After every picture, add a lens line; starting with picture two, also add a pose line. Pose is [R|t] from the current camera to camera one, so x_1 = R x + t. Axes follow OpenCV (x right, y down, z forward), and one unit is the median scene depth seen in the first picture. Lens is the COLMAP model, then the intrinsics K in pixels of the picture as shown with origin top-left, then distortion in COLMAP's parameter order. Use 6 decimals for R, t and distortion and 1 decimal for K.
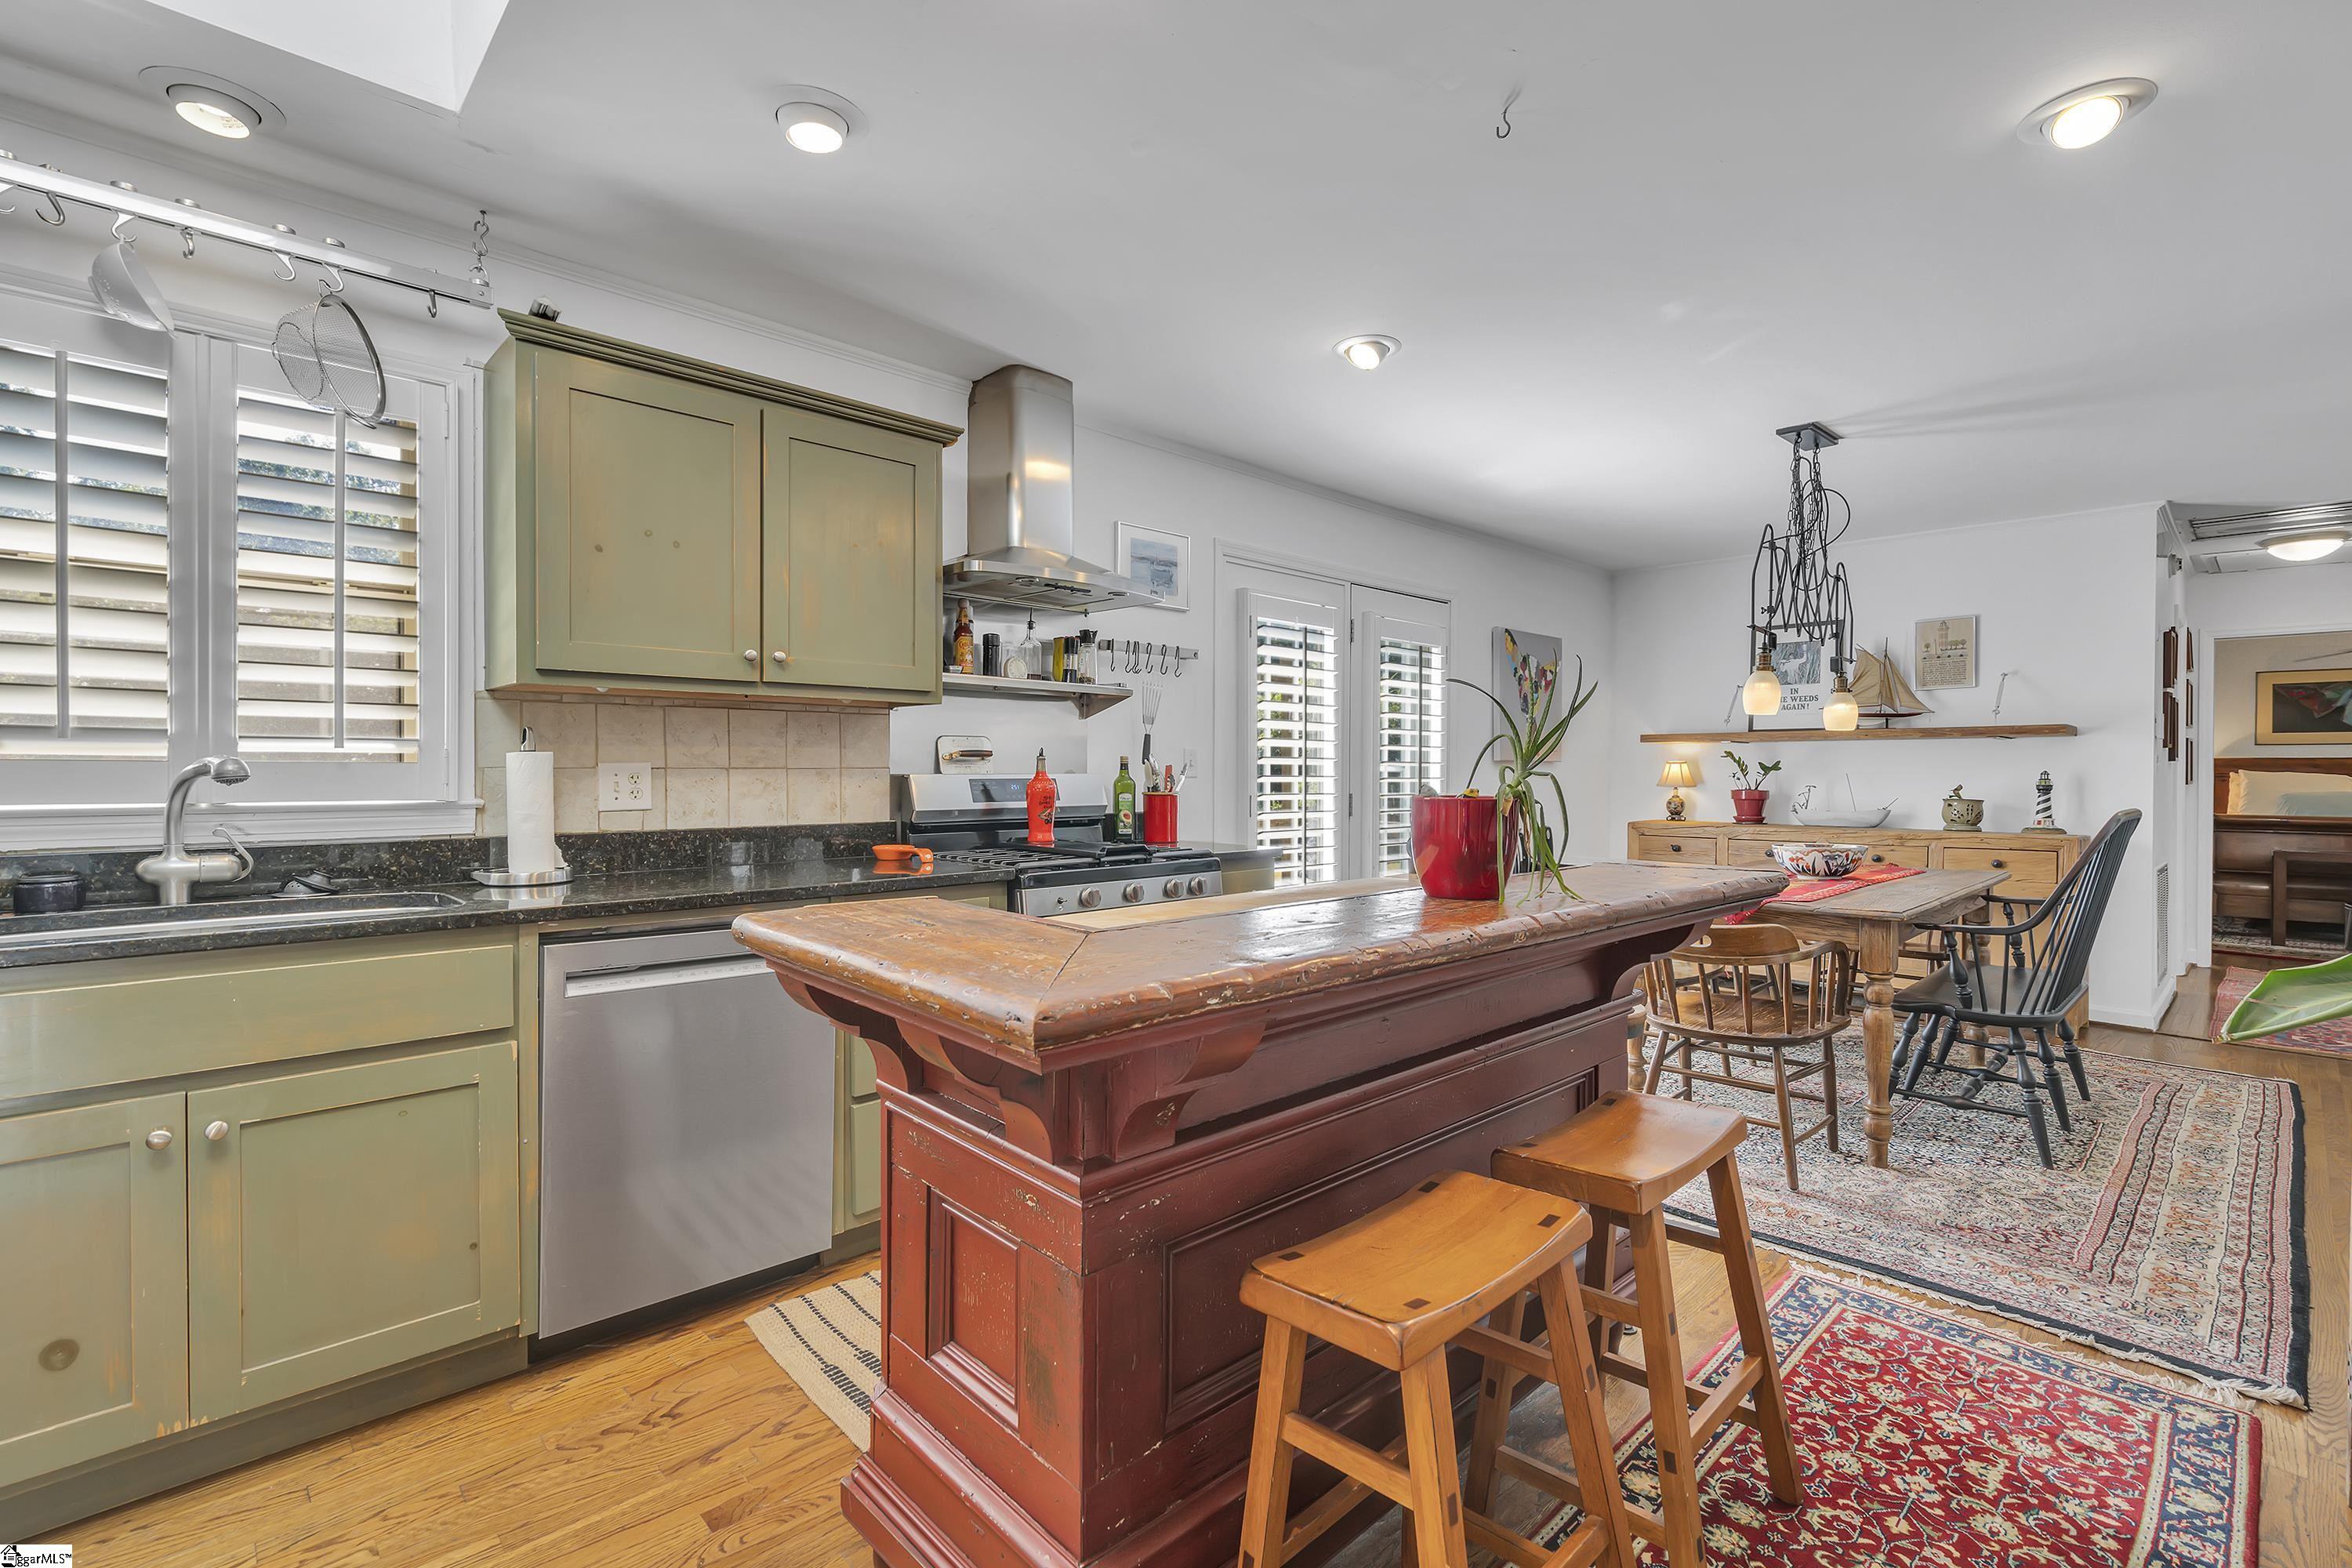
lens RADIAL K [[1060.1, 0, 1174.5], [0, 1060.1, 780.3], [0, 0, 1]] dist [-0.001312, -0.000012]
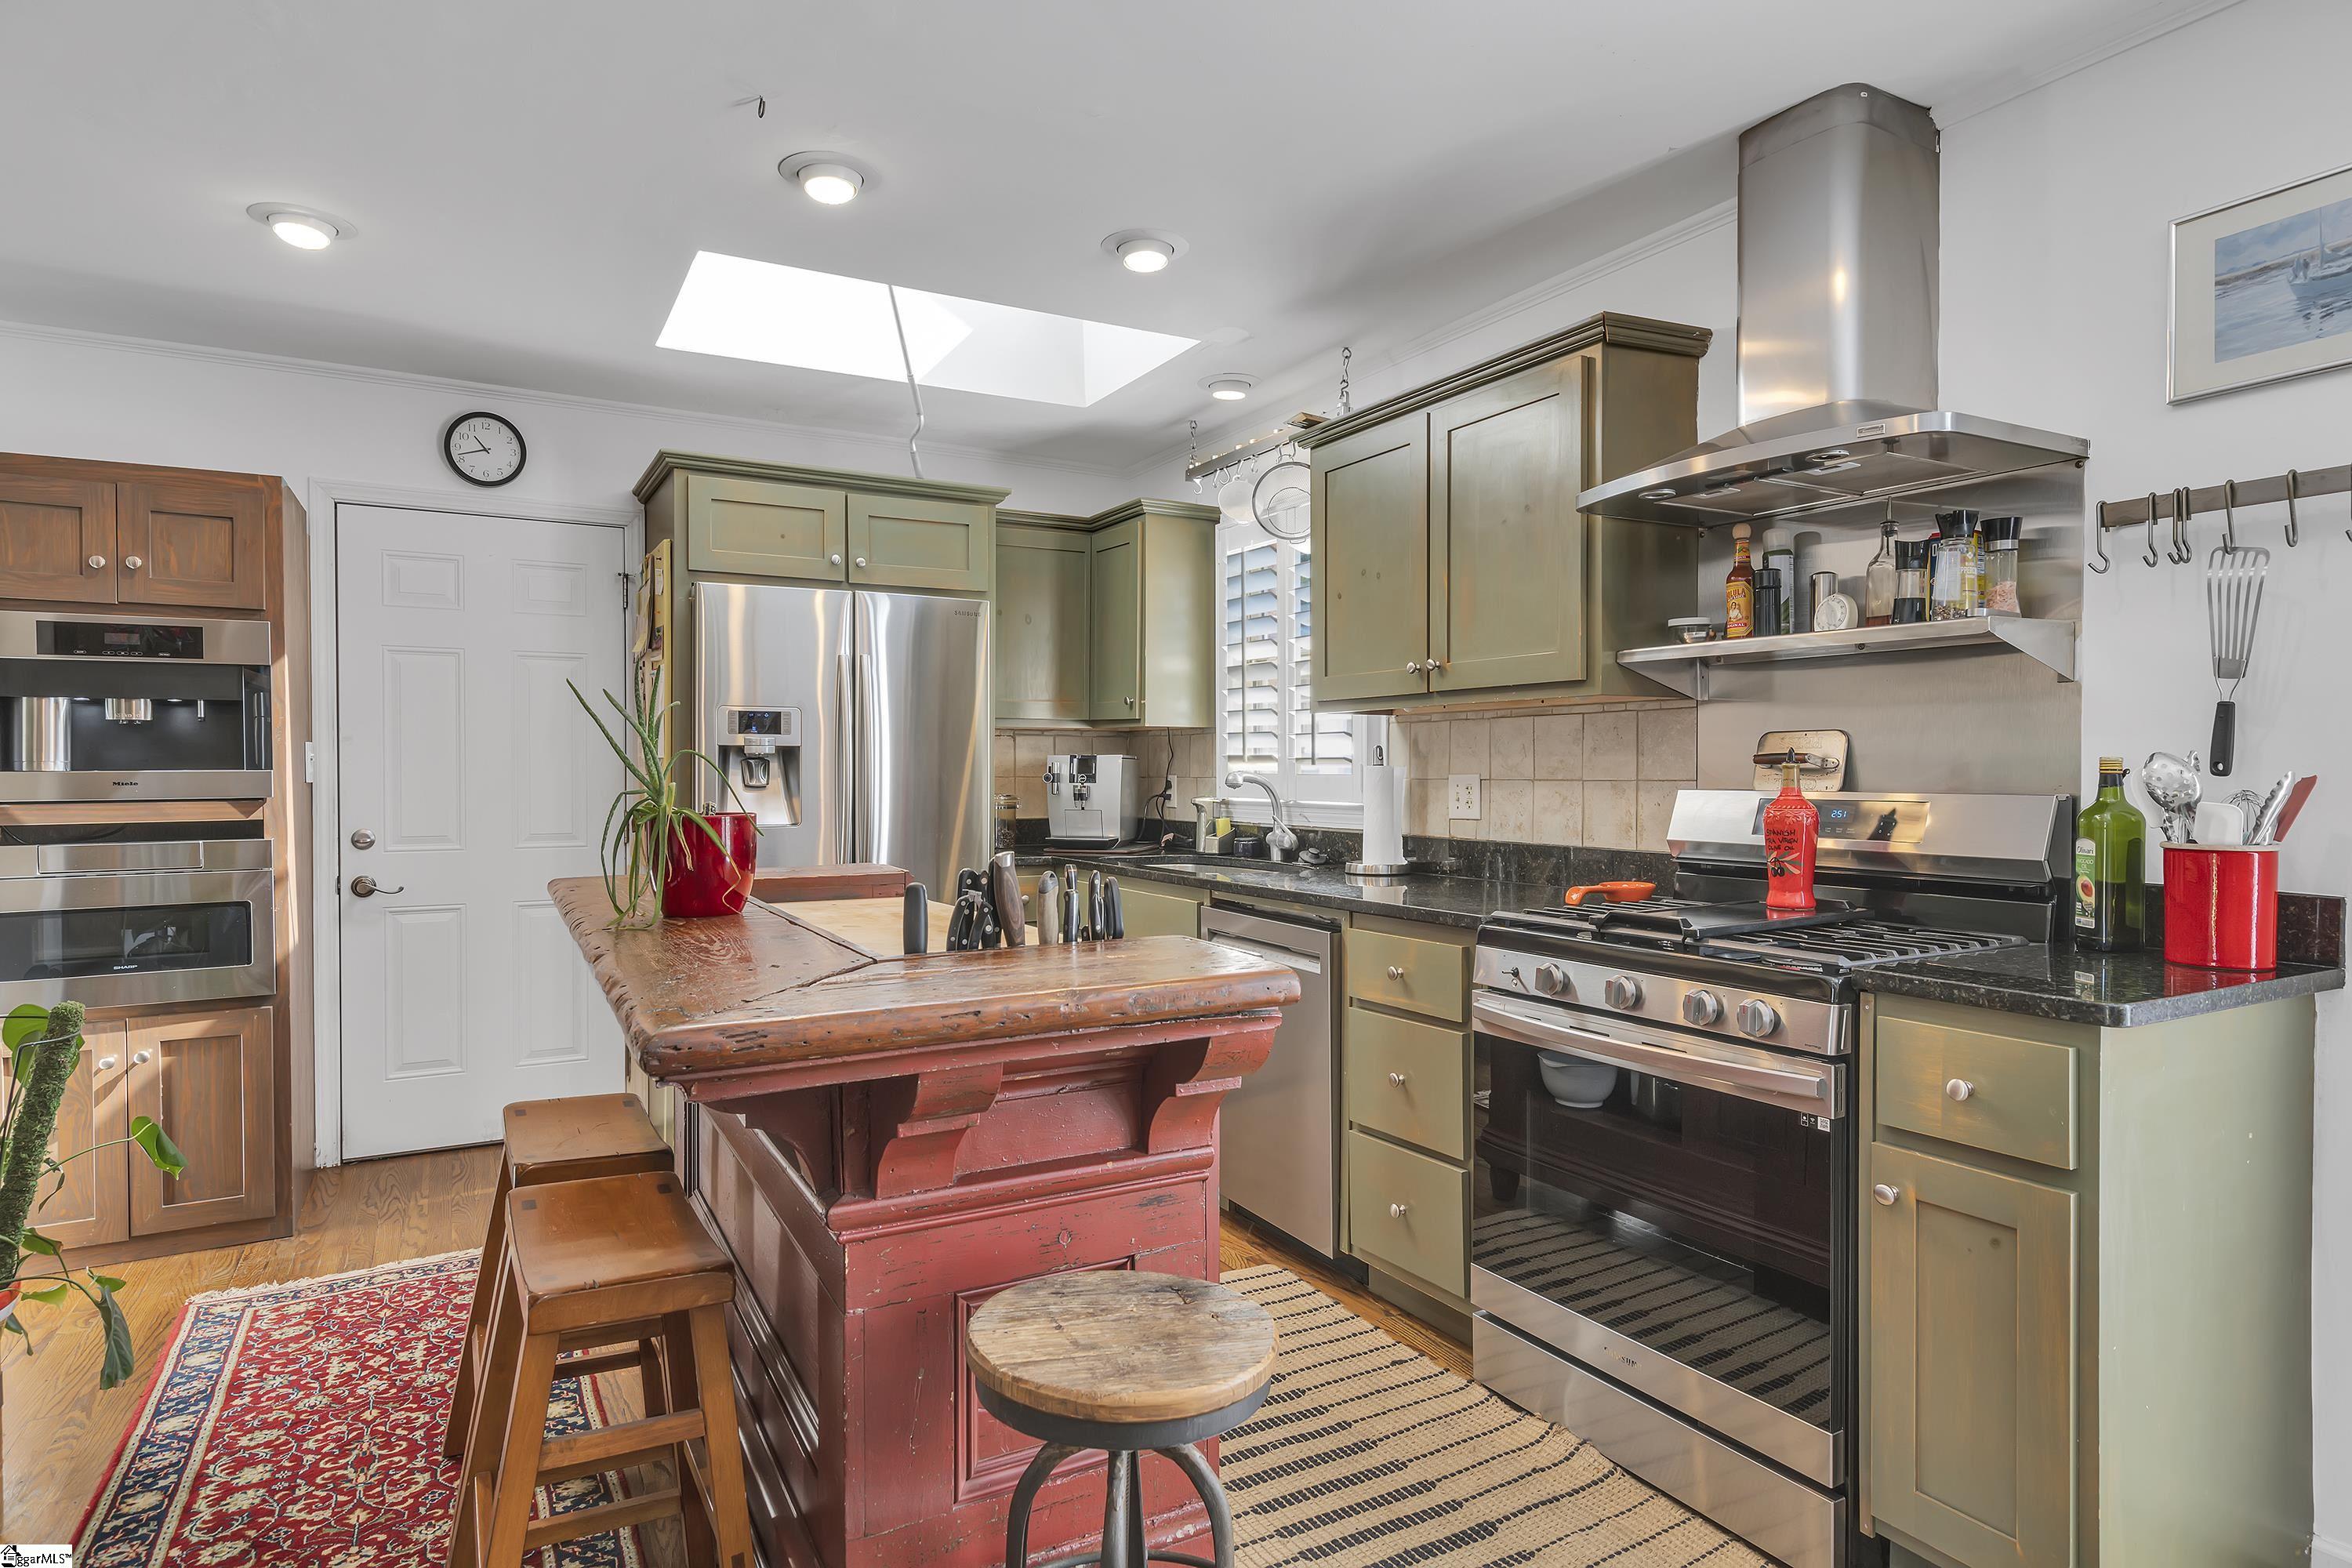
lens RADIAL K [[1298.8, 0, 1192.2], [0, 1298.8, 784.4], [0, 0, 1]] dist [0.002968, 0.001023]
pose [[-0.239933, 0.009554, -0.970742, 0.444893], [-0.009323, 0.999883, 0.012145, -0.010686], [0.970745, 0.011964, -0.239816, 0.574425]]
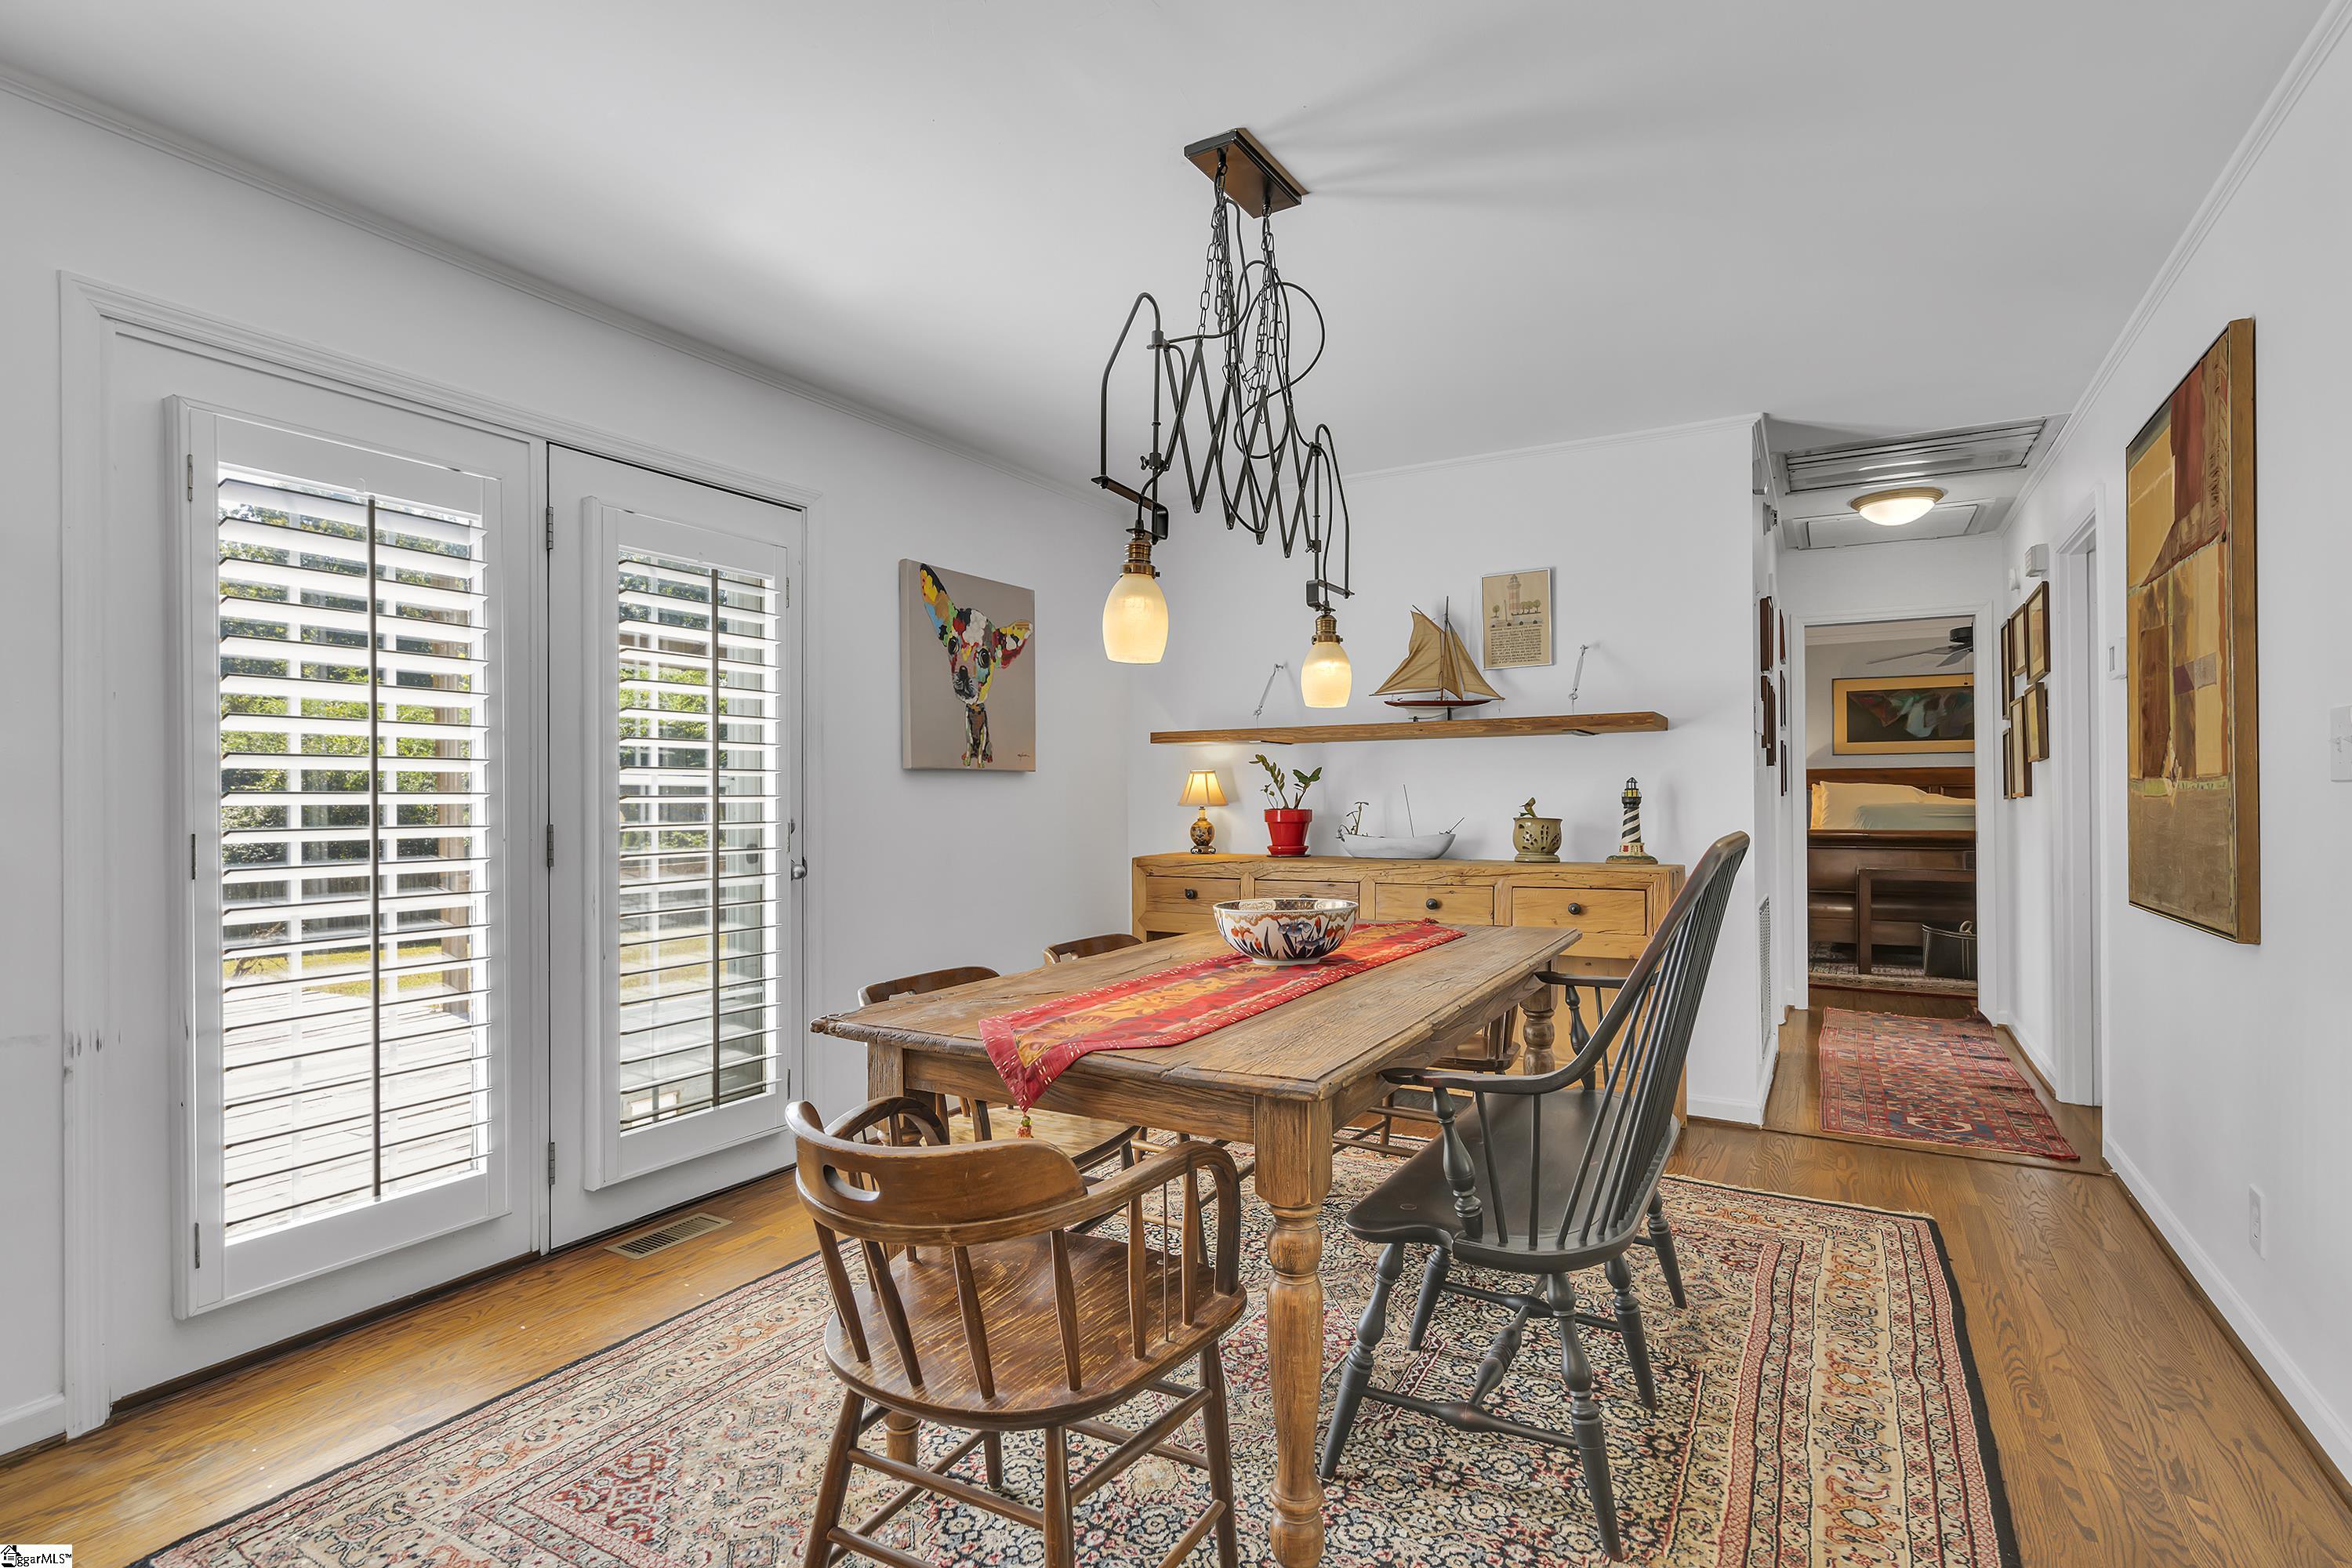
lens RADIAL K [[1141.4, 0, 1164.0], [0, 1141.4, 790.7], [0, 0, 1]] dist [-0.002122, -0.000377]
pose [[0.961473, -0.008688, 0.274763, 0.300841], [0.012068, 0.999871, -0.010613, 0.004752], [-0.274635, 0.013521, 0.961453, 0.338395]]
